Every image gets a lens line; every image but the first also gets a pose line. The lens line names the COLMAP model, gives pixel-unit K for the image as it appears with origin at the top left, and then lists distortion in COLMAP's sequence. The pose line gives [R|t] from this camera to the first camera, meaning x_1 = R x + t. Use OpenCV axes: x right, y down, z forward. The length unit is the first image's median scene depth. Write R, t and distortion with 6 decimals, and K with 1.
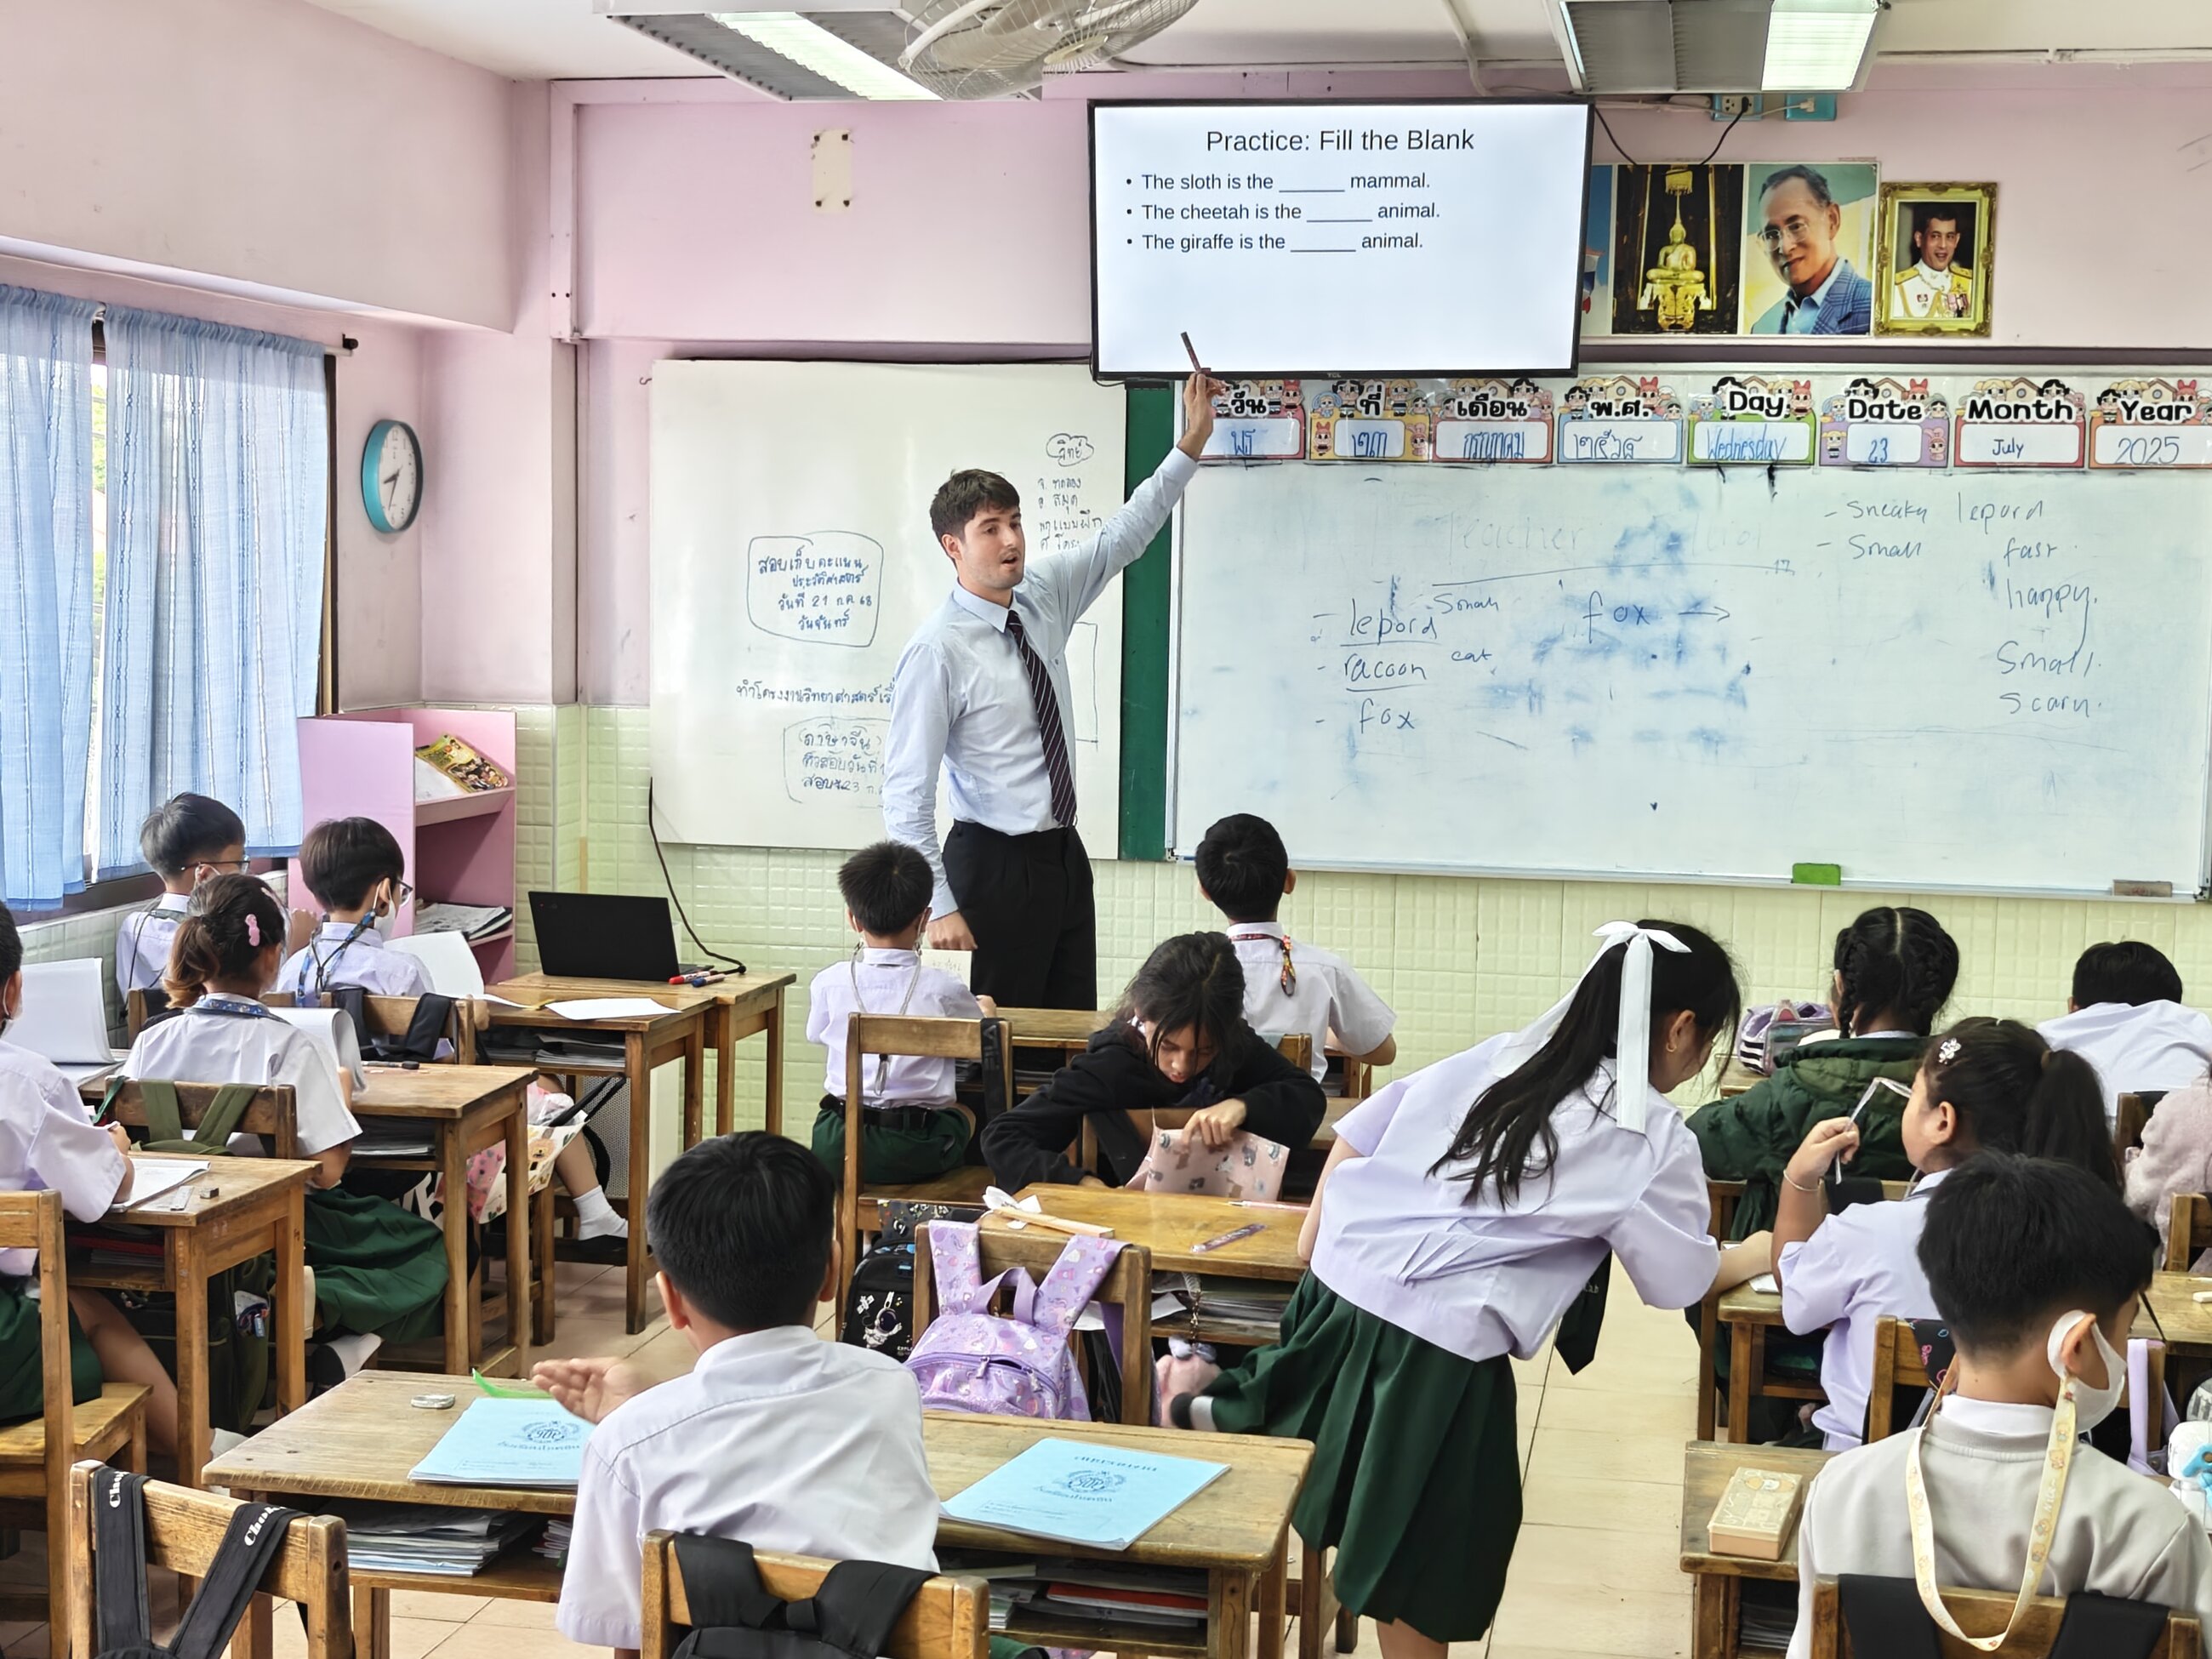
lens RADIAL K [[3075.1, 0, 1107.0], [0, 3075.1, 835.9], [0, 0, 1]] dist [-0.019362, 0.000000]
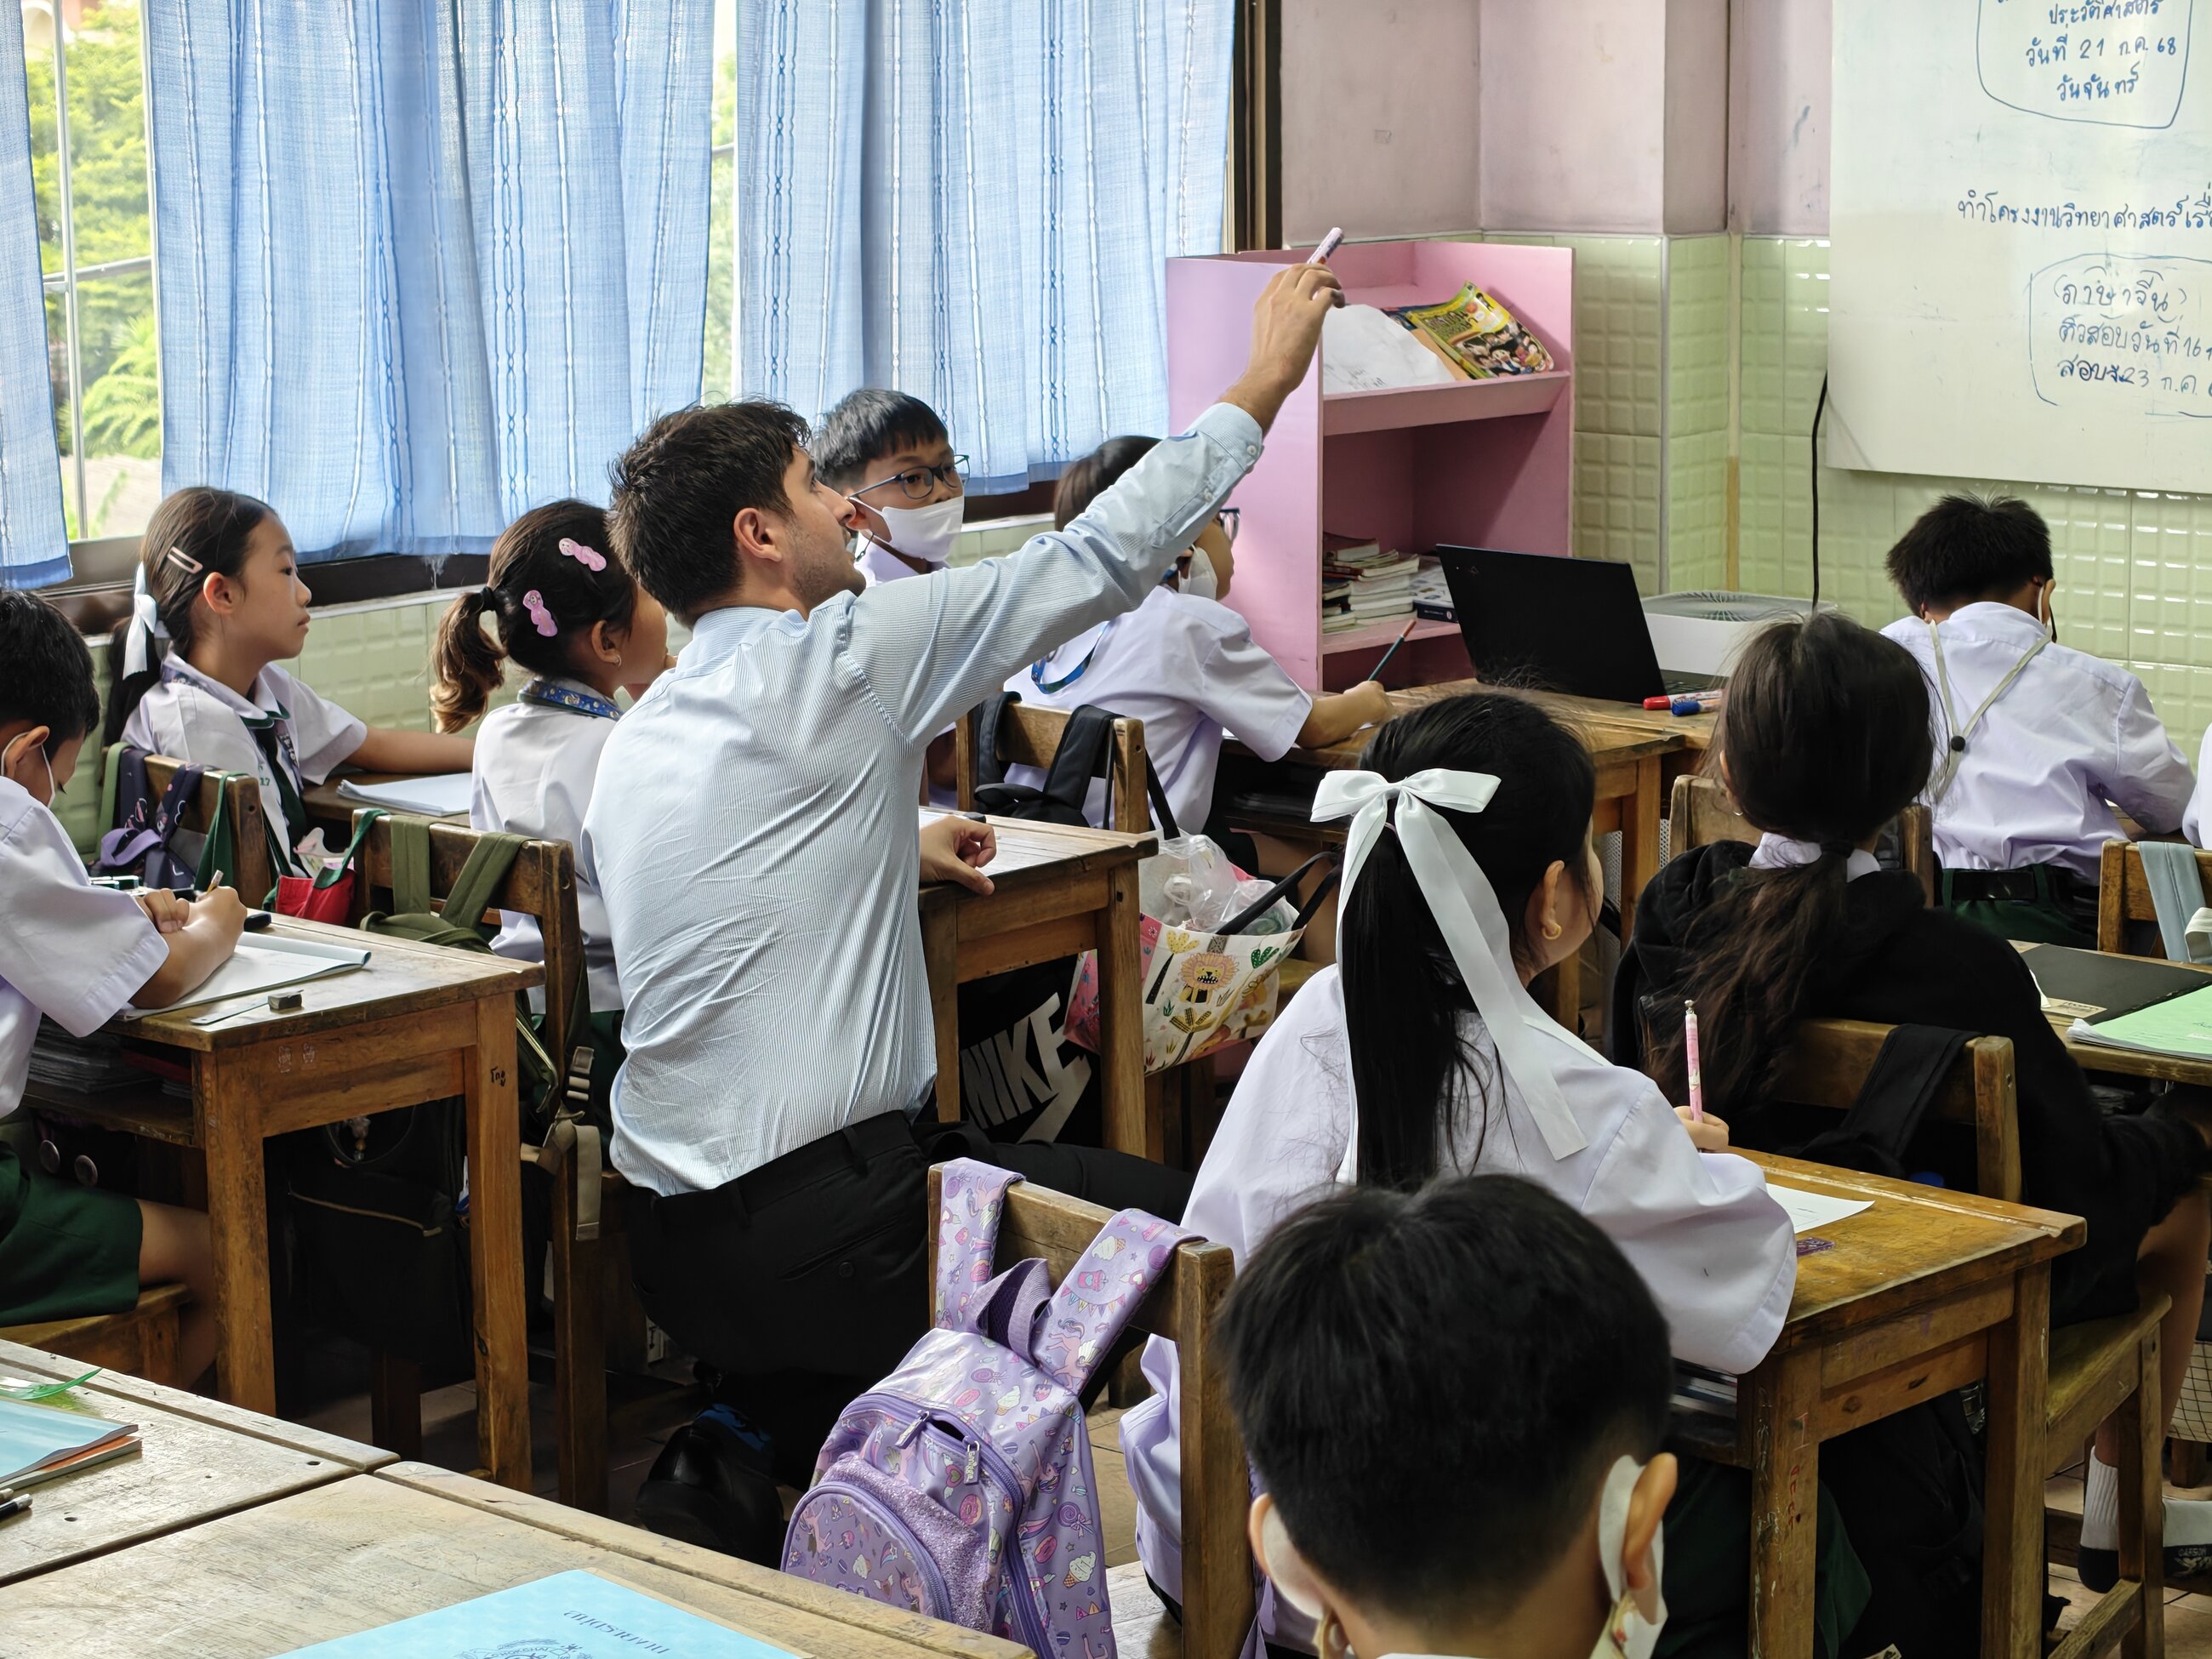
lens RADIAL K [[4706.7, 0, 1105.4], [0, 4706.7, 825.4], [0, 0, 1]] dist [0.064090, 0.000000]
pose [[0.852882, 0.062665, -0.518330, 0.217158], [-0.020615, 0.996039, 0.086498, -0.005235], [0.521697, -0.063087, 0.850795, 0.153667]]
